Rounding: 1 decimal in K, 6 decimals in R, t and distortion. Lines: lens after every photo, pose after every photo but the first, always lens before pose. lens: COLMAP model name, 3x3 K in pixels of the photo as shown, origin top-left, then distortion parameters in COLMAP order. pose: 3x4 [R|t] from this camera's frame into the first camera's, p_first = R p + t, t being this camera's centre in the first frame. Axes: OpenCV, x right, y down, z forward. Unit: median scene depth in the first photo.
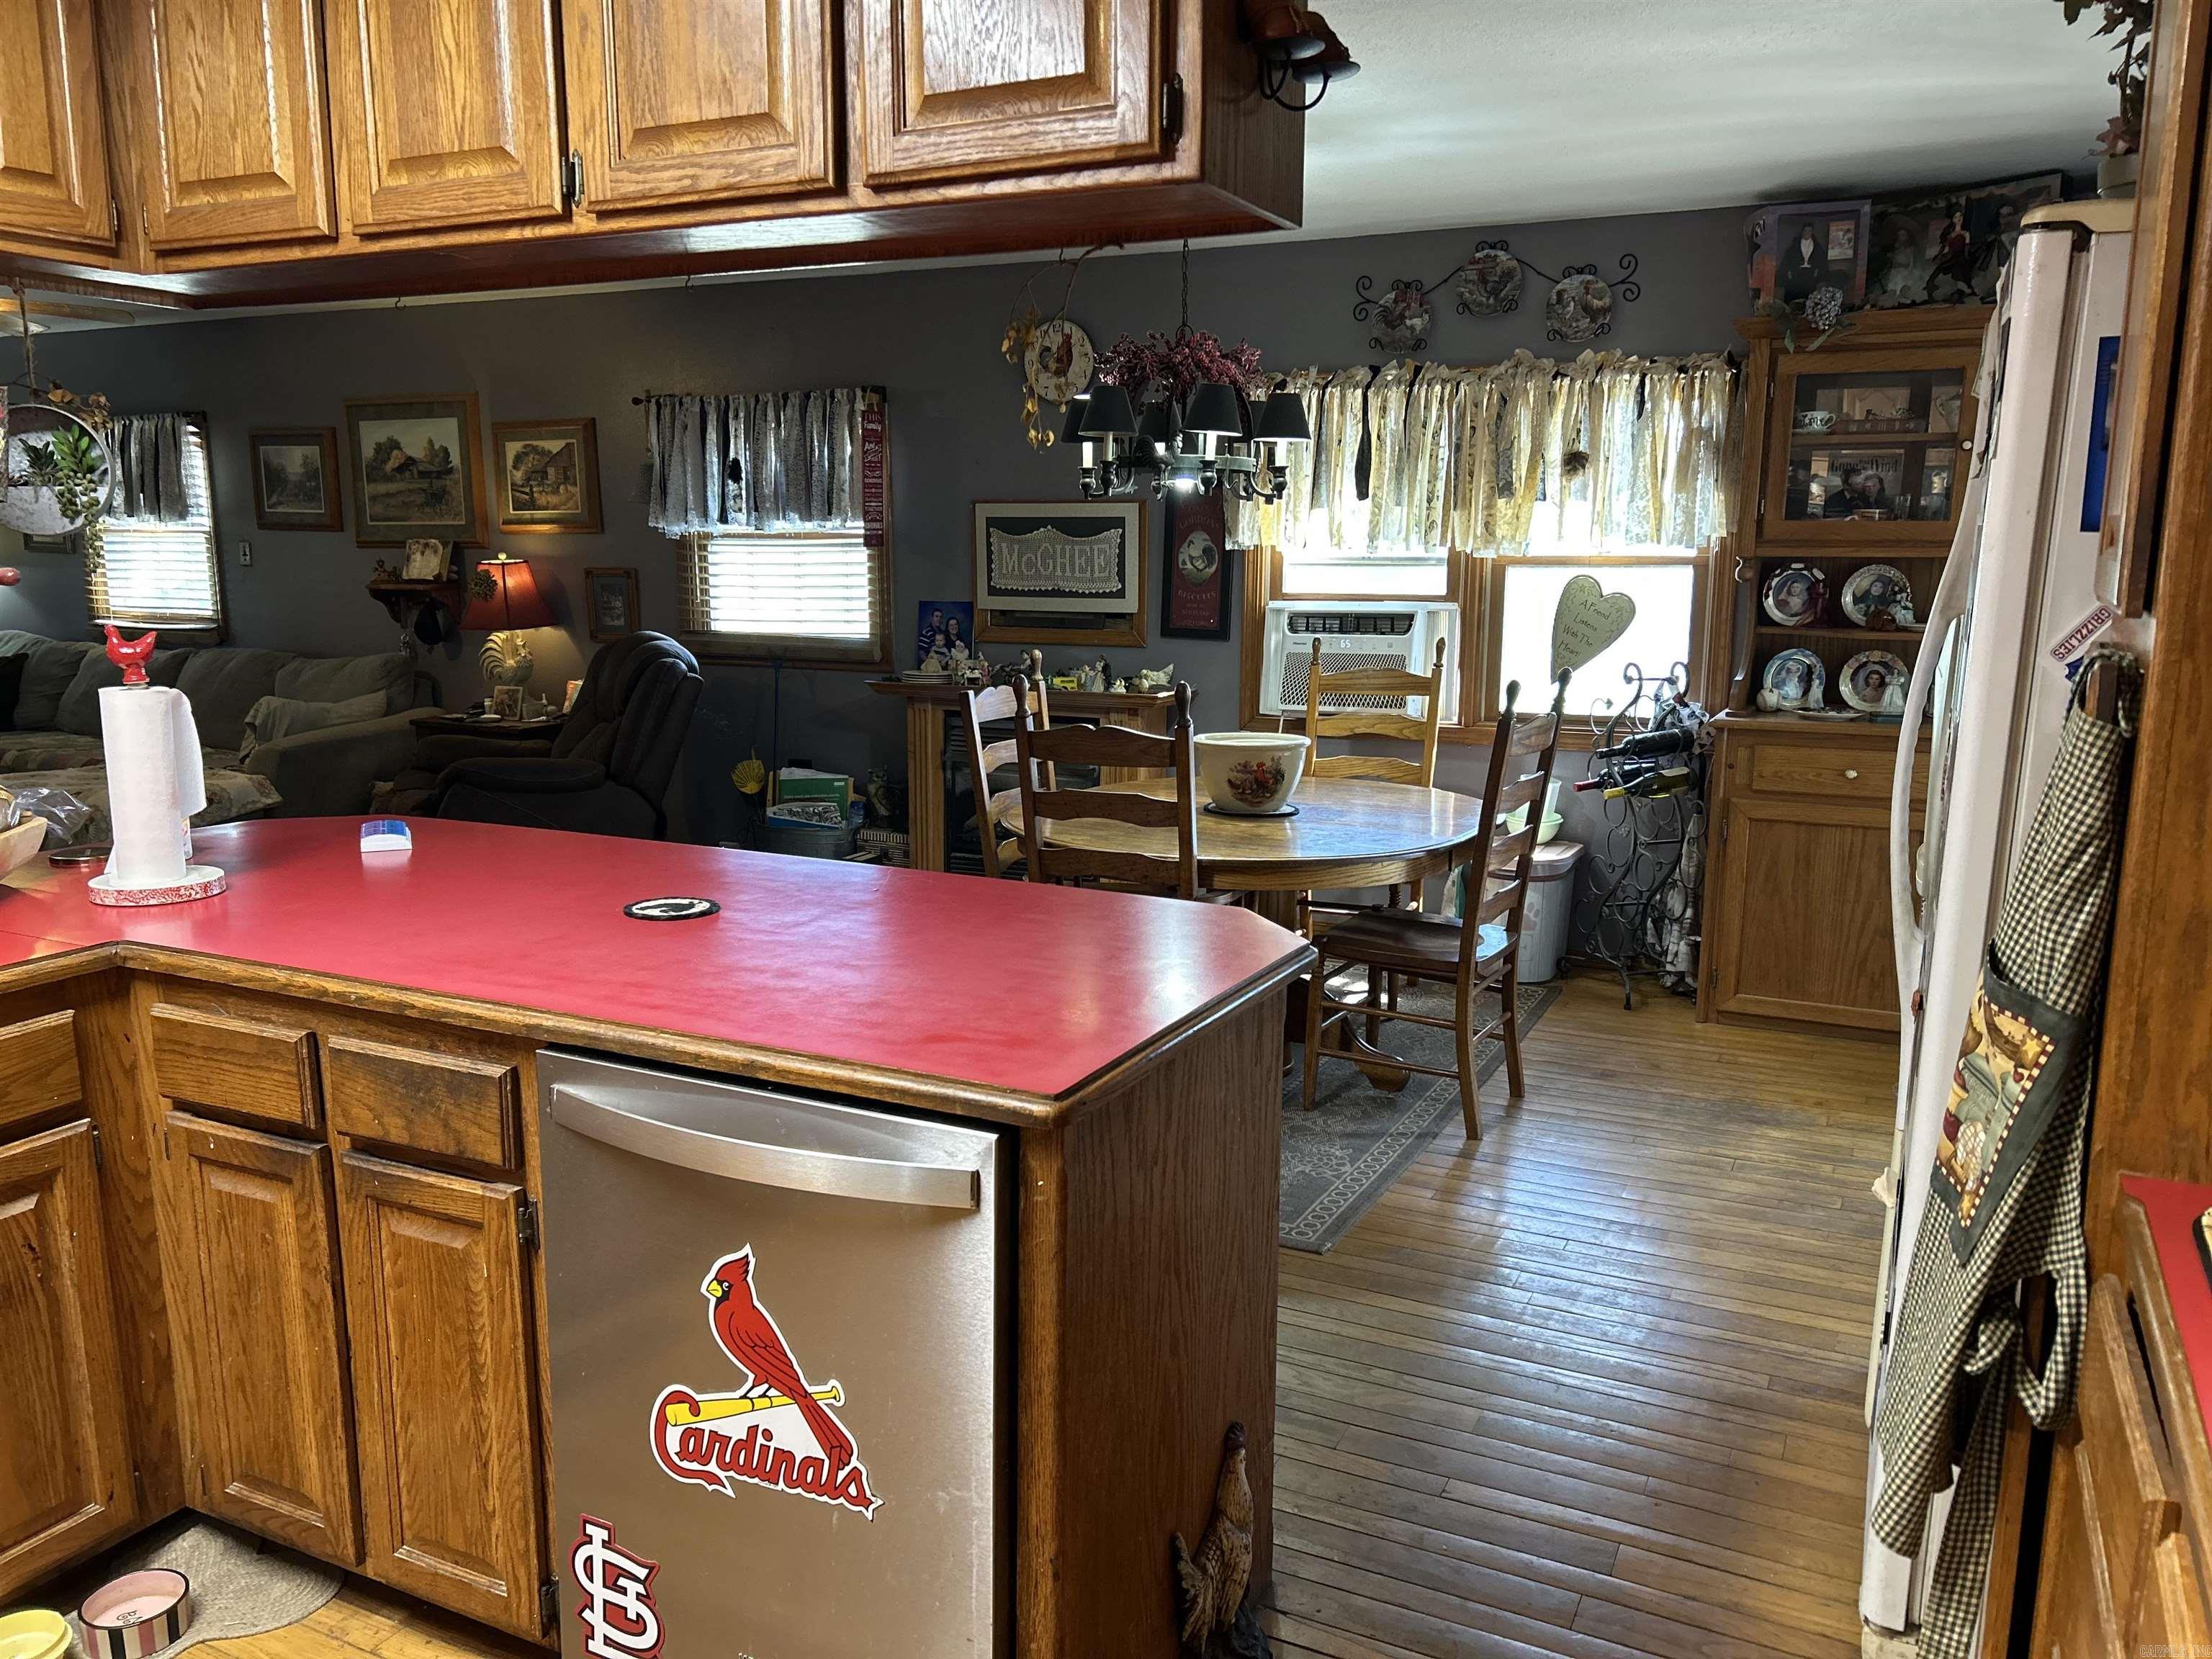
lens RADIAL K [[1677.5, 0, 1120.5], [0, 1677.5, 846.4], [0, 0, 1]] dist [-0.003035, -0.008495]
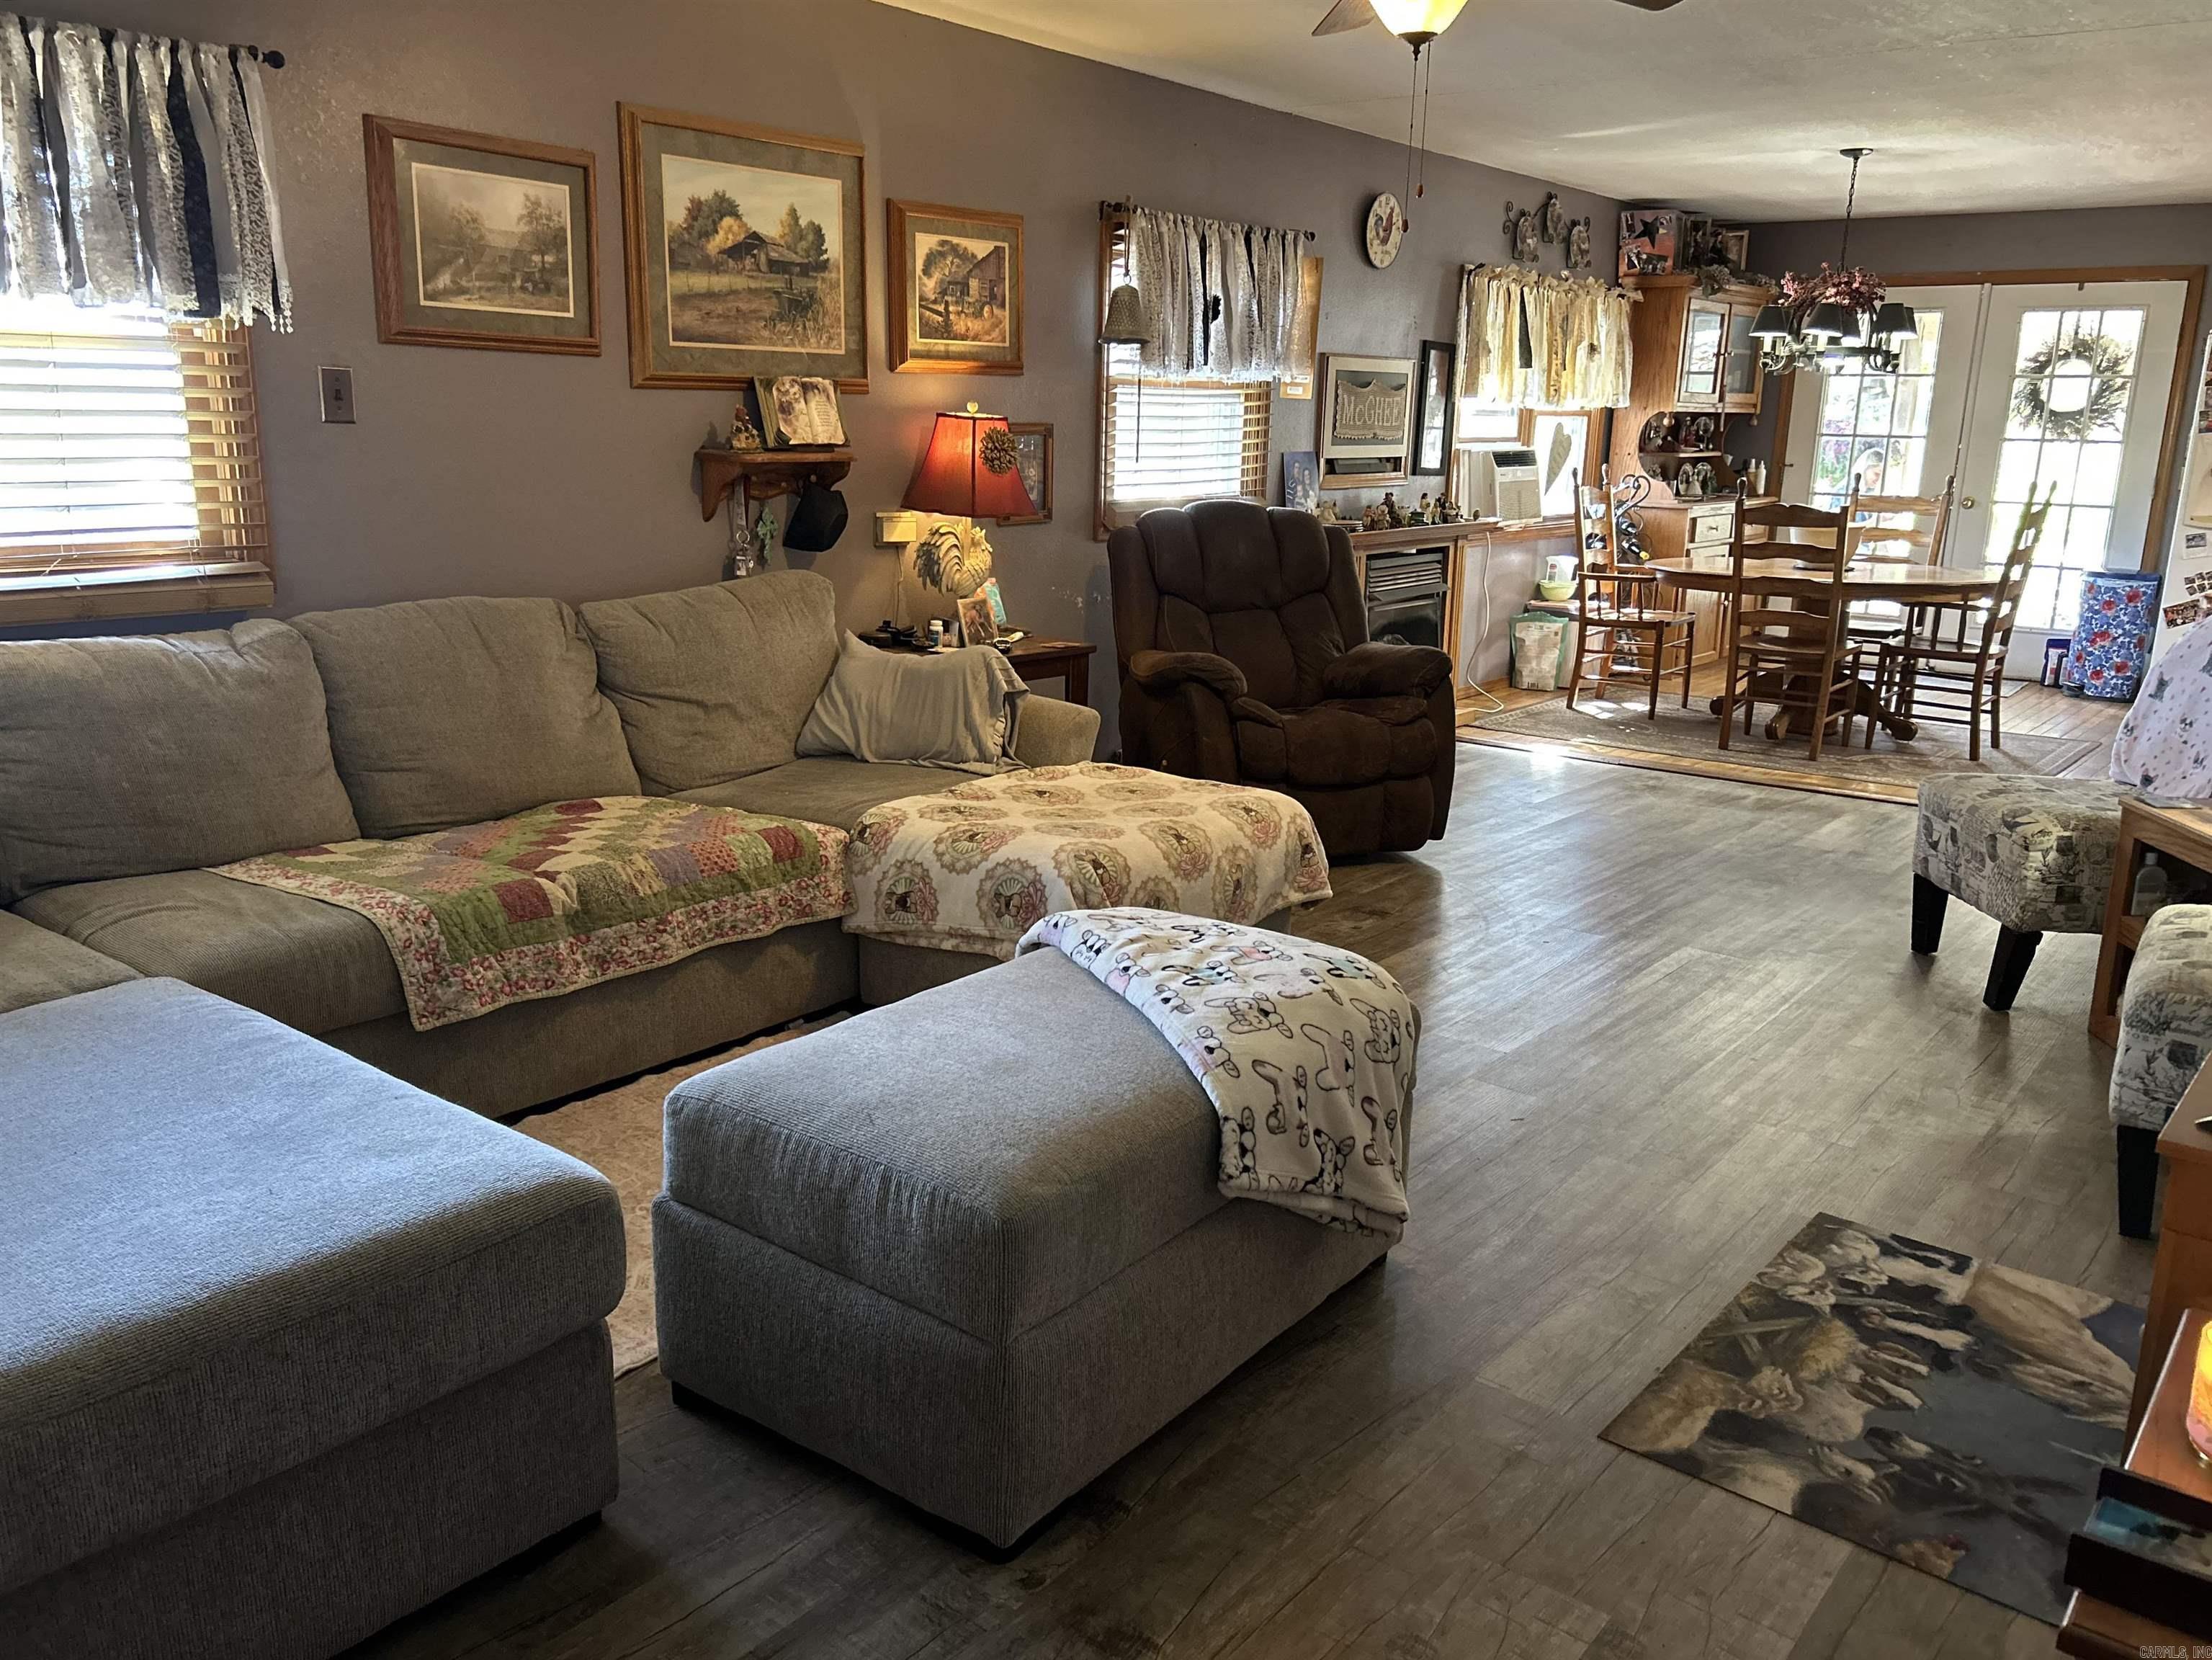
lens RADIAL K [[1715.2, 0, 1111.4], [0, 1715.2, 837.7], [0, 0, 1]] dist [0.024310, -0.025302]
pose [[0.213952, -0.241739, 0.946460, -1.050685], [0.154807, 0.965042, 0.211490, -0.140091], [-0.964500, 0.101270, 0.243896, 0.775795]]
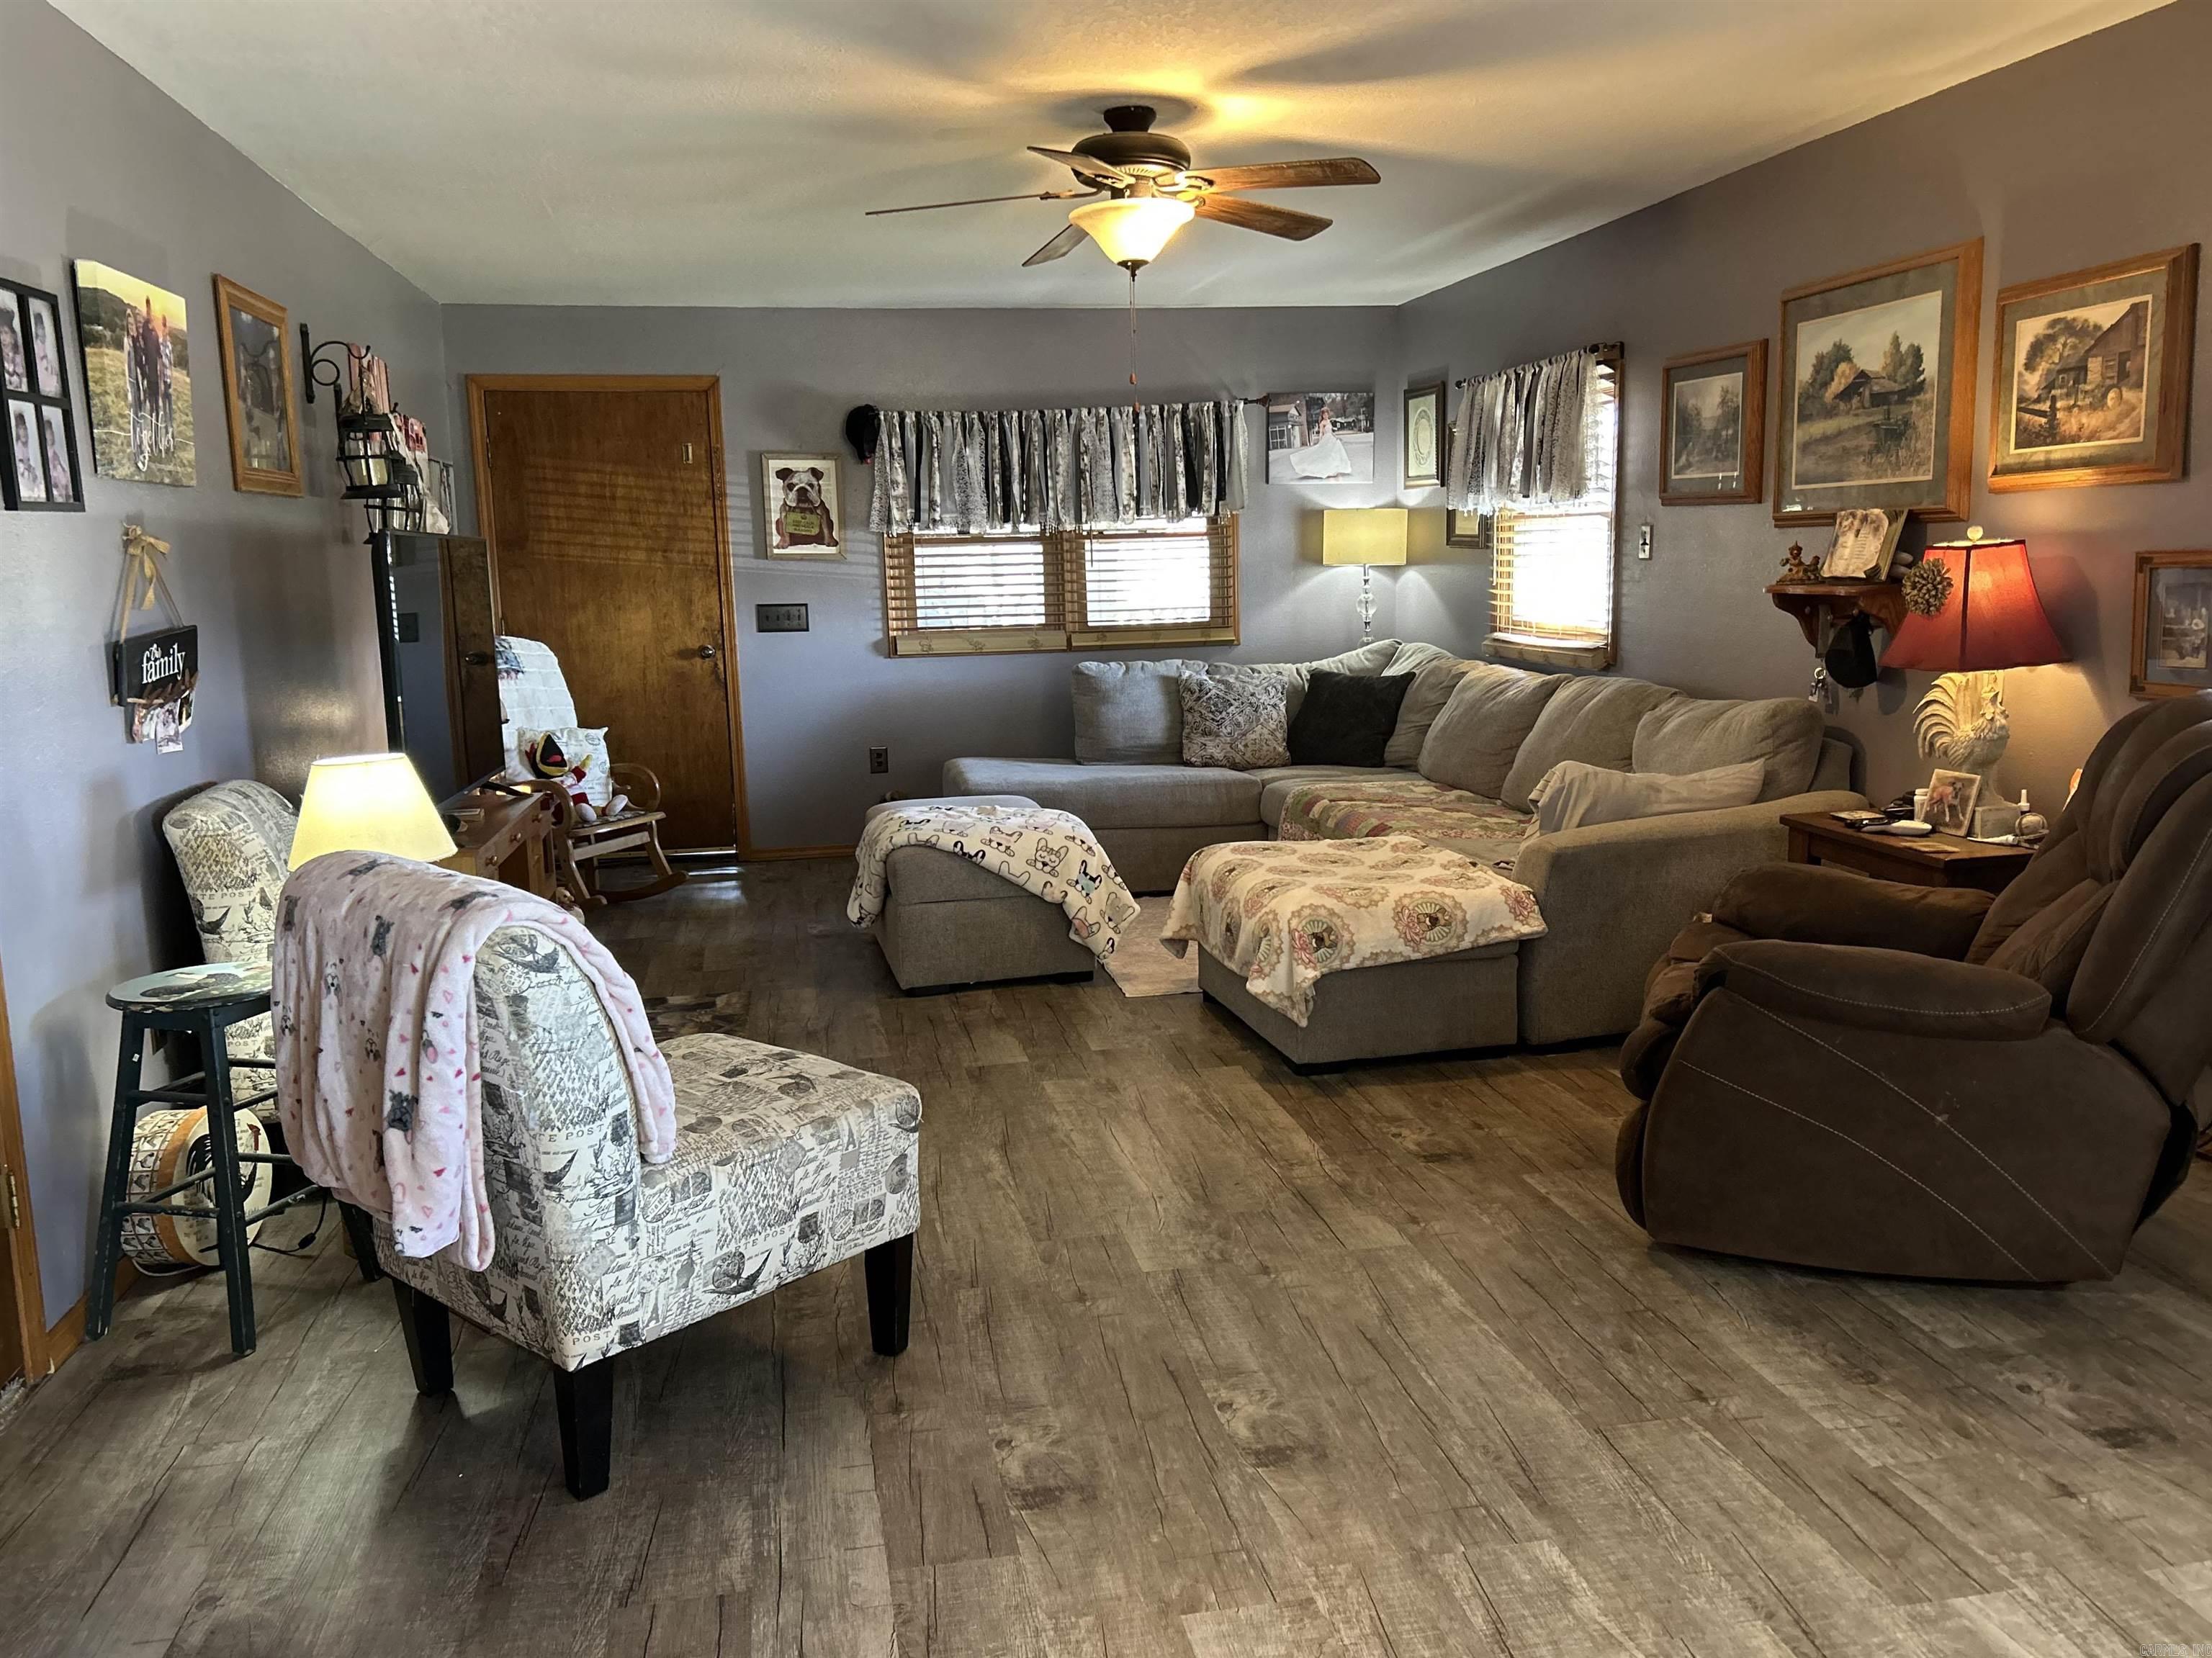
lens RADIAL K [[1714.8, 0, 1111.4], [0, 1714.8, 836.7], [0, 0, 1]] dist [0.024310, -0.025302]
pose [[0.601941, 0.110546, -0.790852, -0.084663], [-0.118067, 0.991807, 0.048771, -0.068825], [0.789764, 0.064016, 0.610061, 0.438924]]
